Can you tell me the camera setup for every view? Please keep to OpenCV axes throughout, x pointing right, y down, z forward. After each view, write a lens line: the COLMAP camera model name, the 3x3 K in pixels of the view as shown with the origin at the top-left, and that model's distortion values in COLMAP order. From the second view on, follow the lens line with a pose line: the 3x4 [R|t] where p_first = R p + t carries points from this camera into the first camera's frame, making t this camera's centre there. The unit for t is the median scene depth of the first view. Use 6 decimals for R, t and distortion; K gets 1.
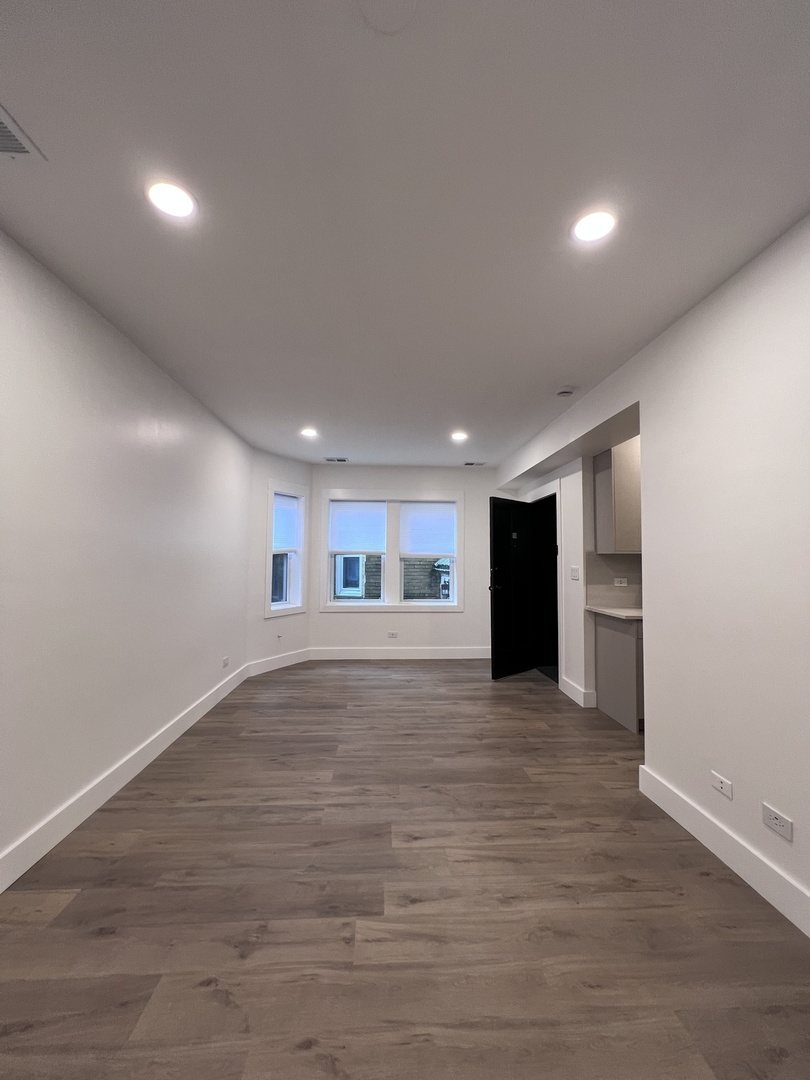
lens RADIAL K [[433.7, 0, 407.6], [0, 433.7, 540.1], [0, 0, 1]] dist [-0.004455, 0.001991]
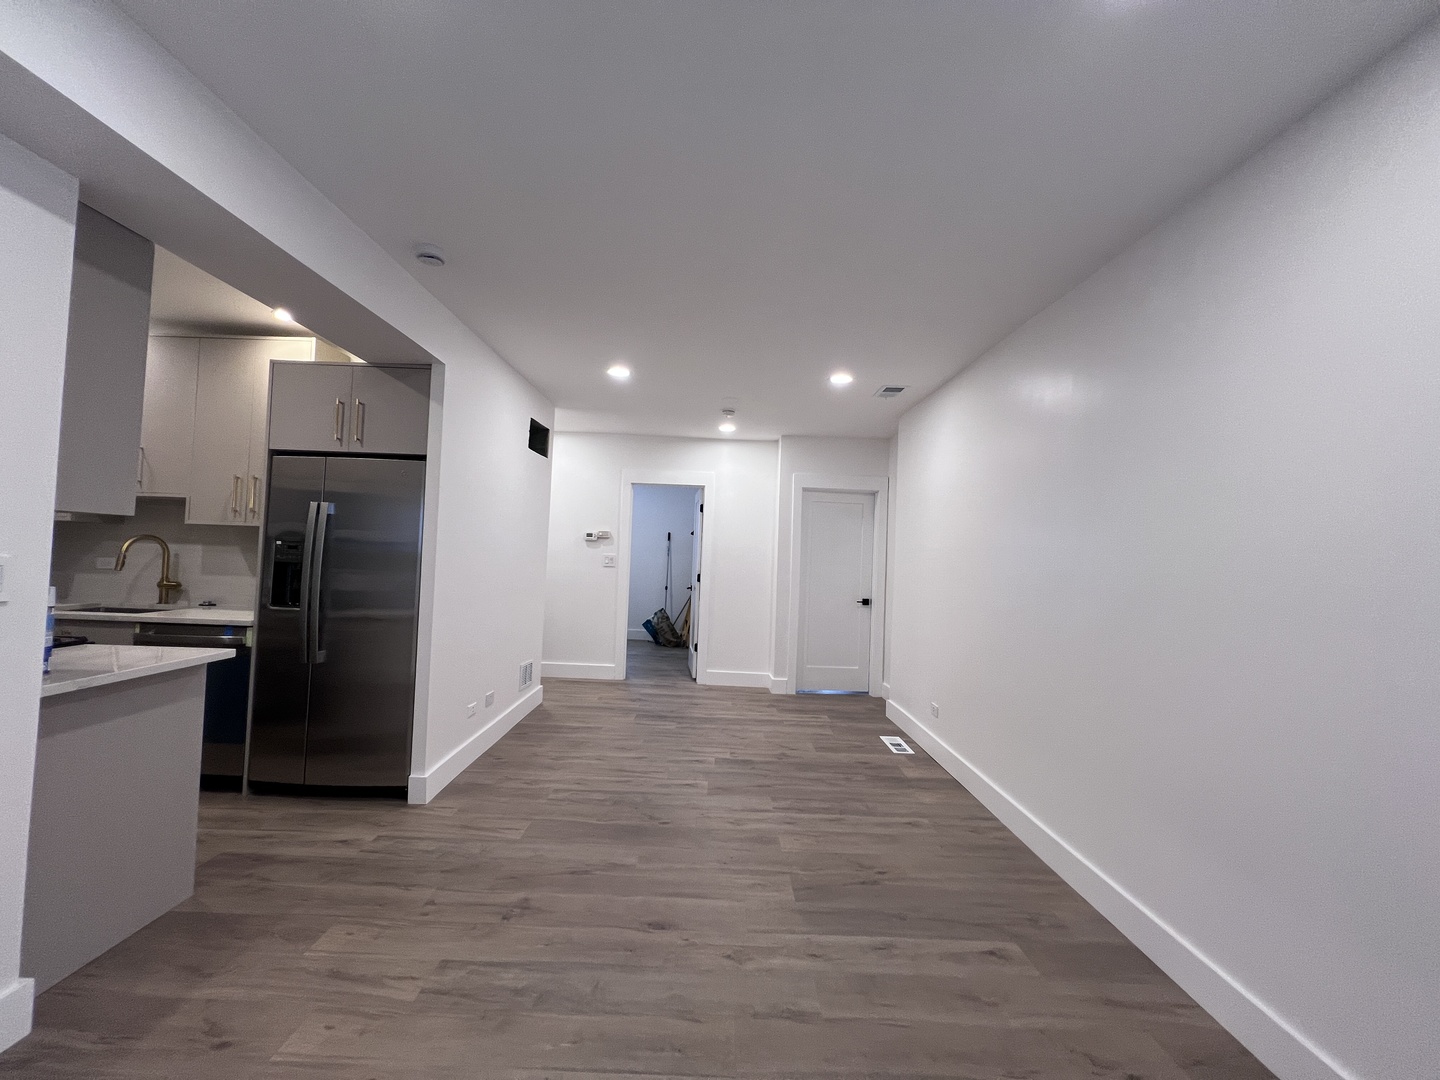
lens RADIAL K [[577.8, 0, 718.1], [0, 577.8, 538.1], [0, 0, 1]] dist [-0.002893, 0.000239]
pose [[-0.997437, -0.043692, 0.056658, -0.079435], [-0.047865, 0.996070, -0.074527, 0.071414], [-0.053179, -0.077048, -0.995608, 1.662409]]
